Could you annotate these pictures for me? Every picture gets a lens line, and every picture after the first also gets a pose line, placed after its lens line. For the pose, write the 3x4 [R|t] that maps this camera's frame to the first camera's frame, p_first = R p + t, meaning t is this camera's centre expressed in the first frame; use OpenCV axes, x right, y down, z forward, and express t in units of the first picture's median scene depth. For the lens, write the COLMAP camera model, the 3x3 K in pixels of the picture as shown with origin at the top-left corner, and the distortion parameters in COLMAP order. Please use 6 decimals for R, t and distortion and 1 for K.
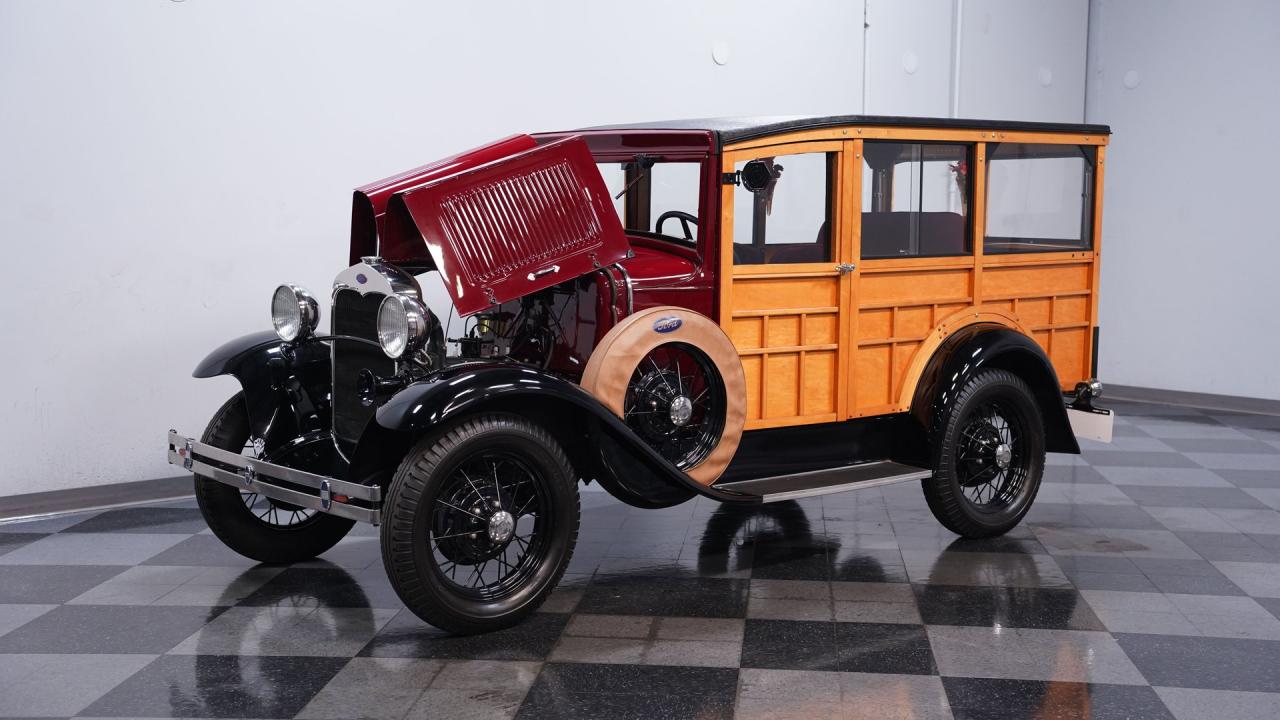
lens RADIAL K [[1577.1, 0, 640.0], [0, 1577.1, 360.0], [0, 0, 1]] dist [0.162243, 0.019519]
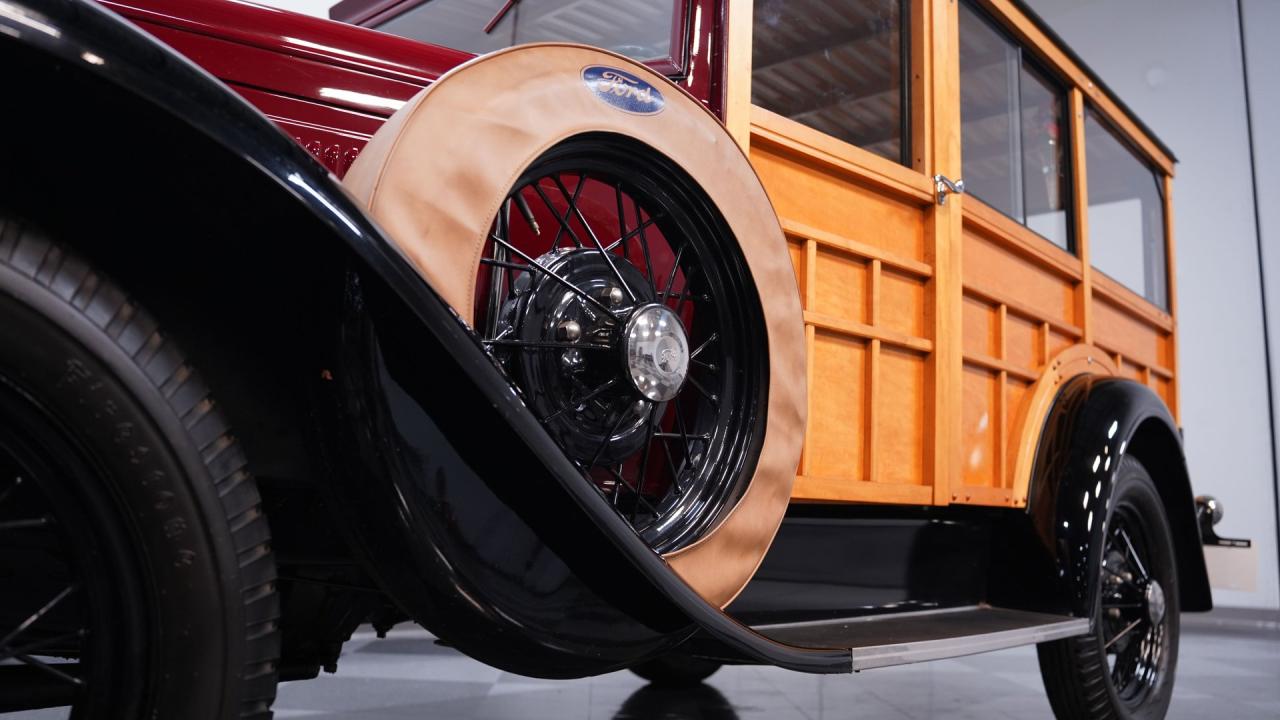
lens RADIAL K [[1006.2, 0, 640.0], [0, 1006.2, 360.0], [0, 0, 1]] dist [0.002958, 0.002409]
pose [[0.990030, 0.053973, 0.130105, -0.003502], [-0.020036, 0.968244, -0.249203, 0.075287], [-0.139424, 0.244112, 0.959672, 0.727255]]
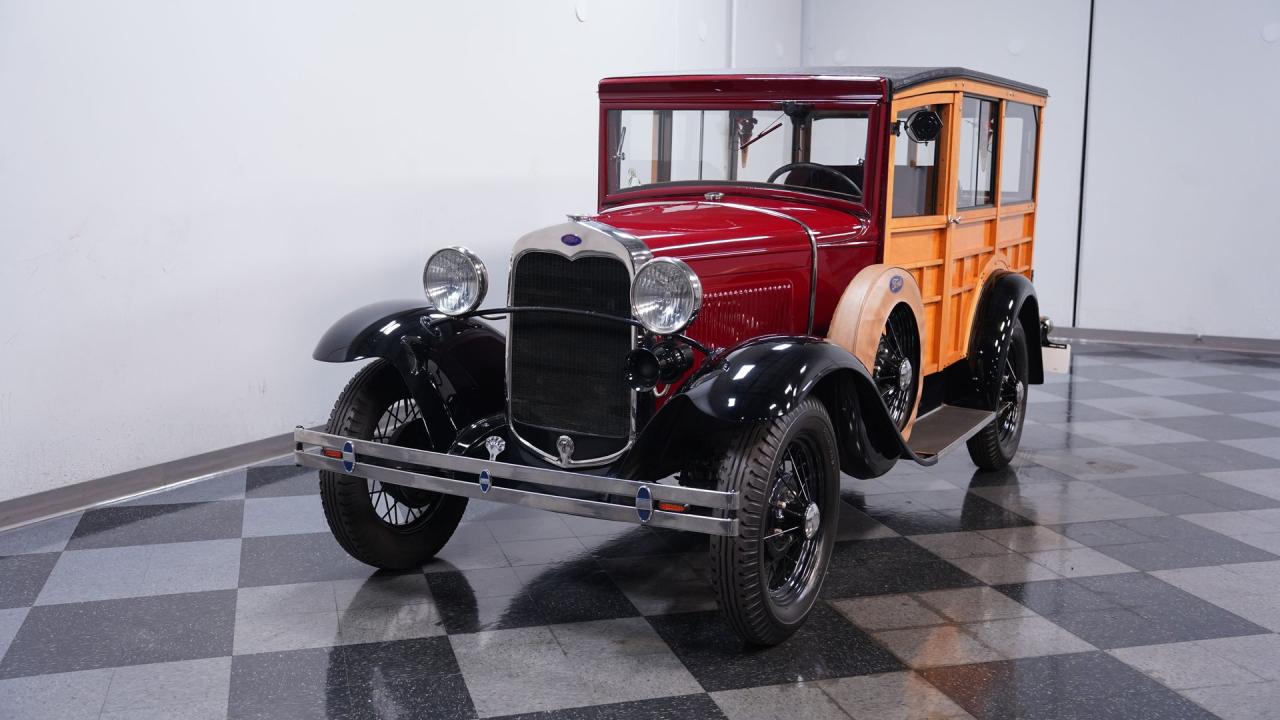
lens RADIAL K [[1280.8, 0, 640.0], [0, 1280.8, 360.0], [0, 0, 1]] dist [0.025817, 0.027733]
pose [[0.929490, -0.050239, 0.365410, -0.361132], [0.029340, 0.997612, 0.062526, -0.026371], [-0.367679, -0.047396, 0.928744, 0.310745]]
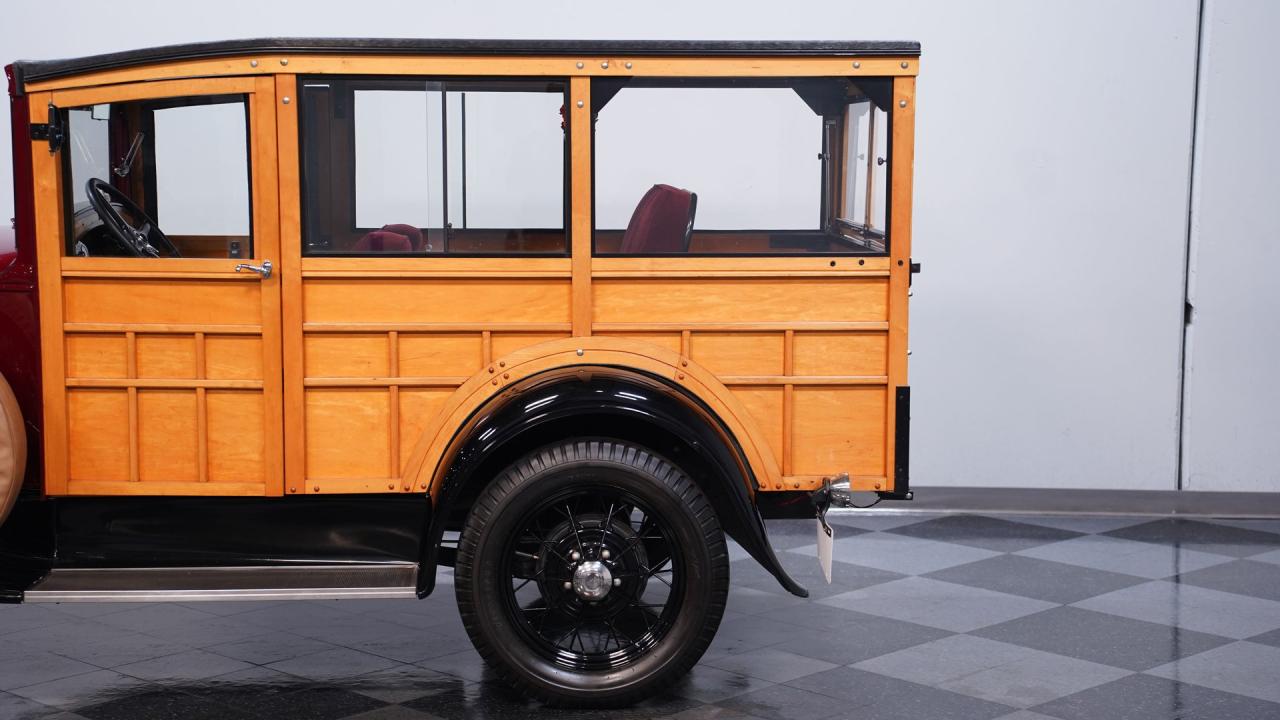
lens RADIAL K [[1976.8, 0, 640.0], [0, 1976.8, 360.0], [0, 0, 1]] dist [0.303620, 0.102800]
pose [[0.788154, 0.062737, -0.612272, 0.780688], [-0.061594, 0.997837, 0.022956, -0.048974], [0.612388, 0.019619, 0.790314, 0.432807]]
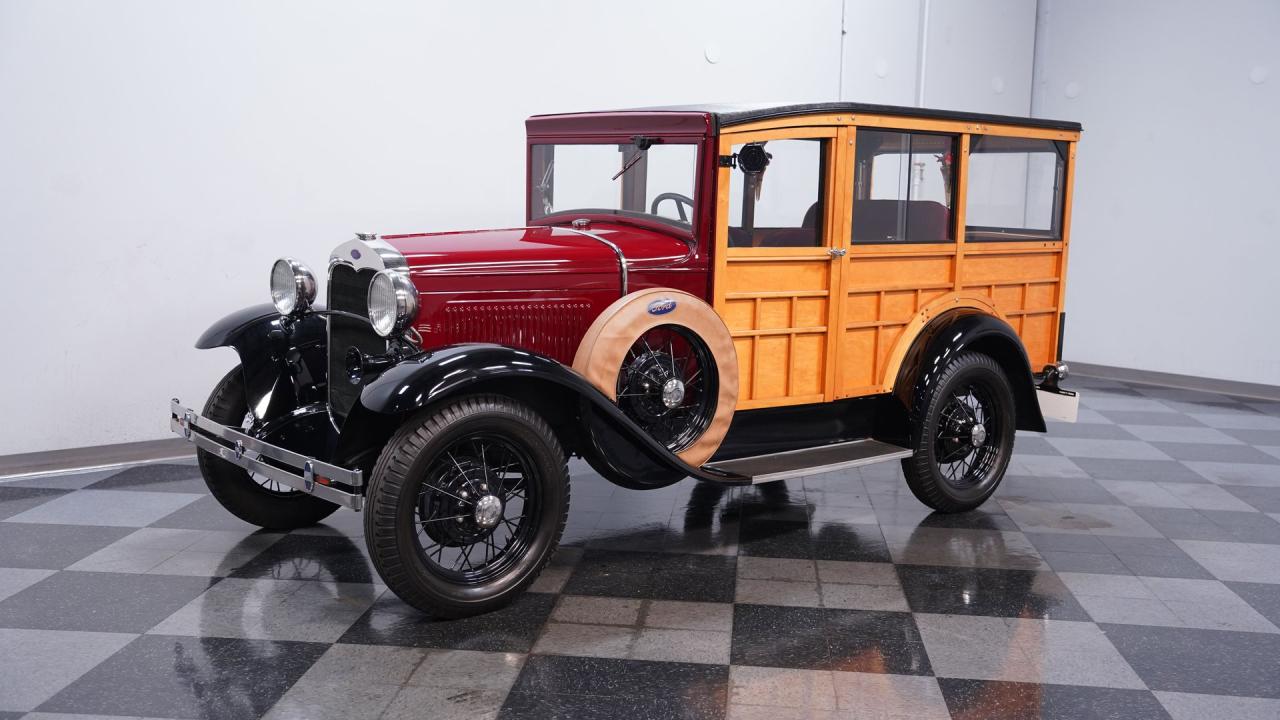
lens RADIAL K [[1280.8, 0, 640.0], [0, 1280.8, 360.0], [0, 0, 1]] dist [0.025817, 0.027733]
pose [[0.999802, 0.019184, 0.005274, 0.000199], [-0.019335, 0.999352, 0.030351, -0.011620], [-0.004688, -0.030447, 0.999525, 0.173634]]
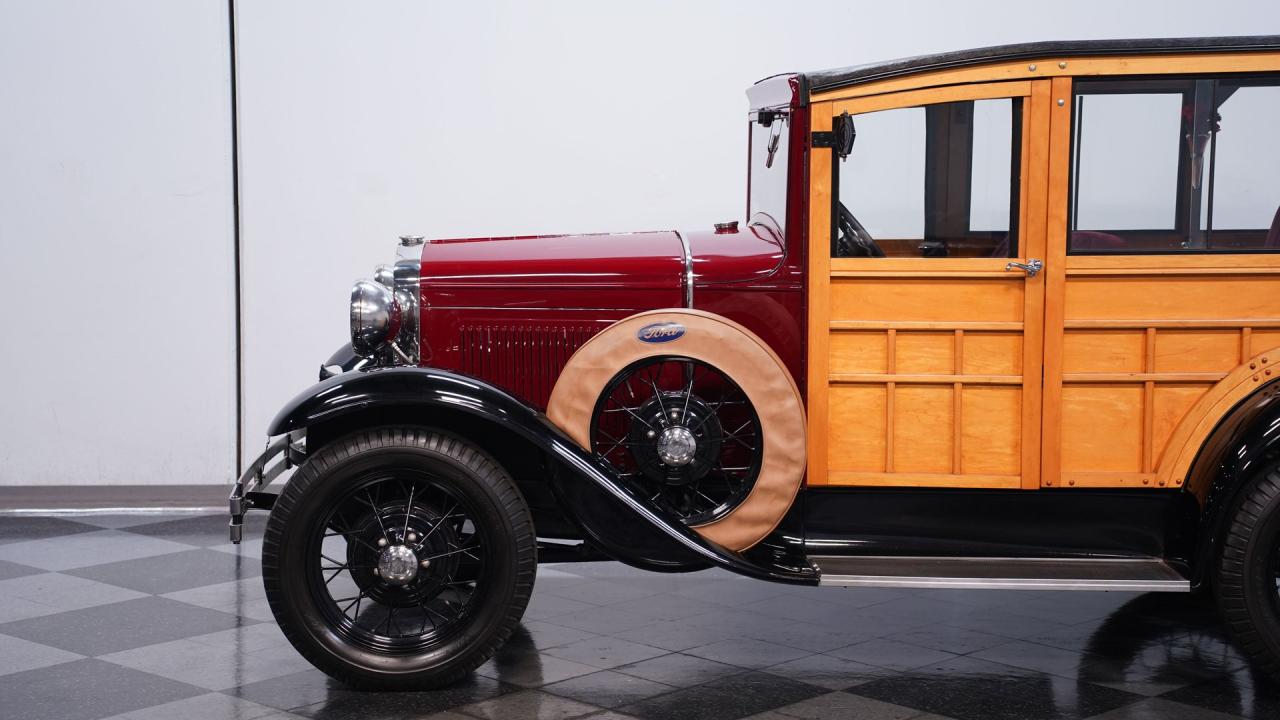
lens RADIAL K [[1976.8, 0, 640.0], [0, 1976.8, 360.0], [0, 0, 1]] dist [0.303620, 0.102800]
pose [[0.789530, 0.057406, -0.611022, 0.533135], [-0.061805, 0.997991, 0.013901, -0.019343], [0.610592, 0.026789, 0.791492, 0.210325]]
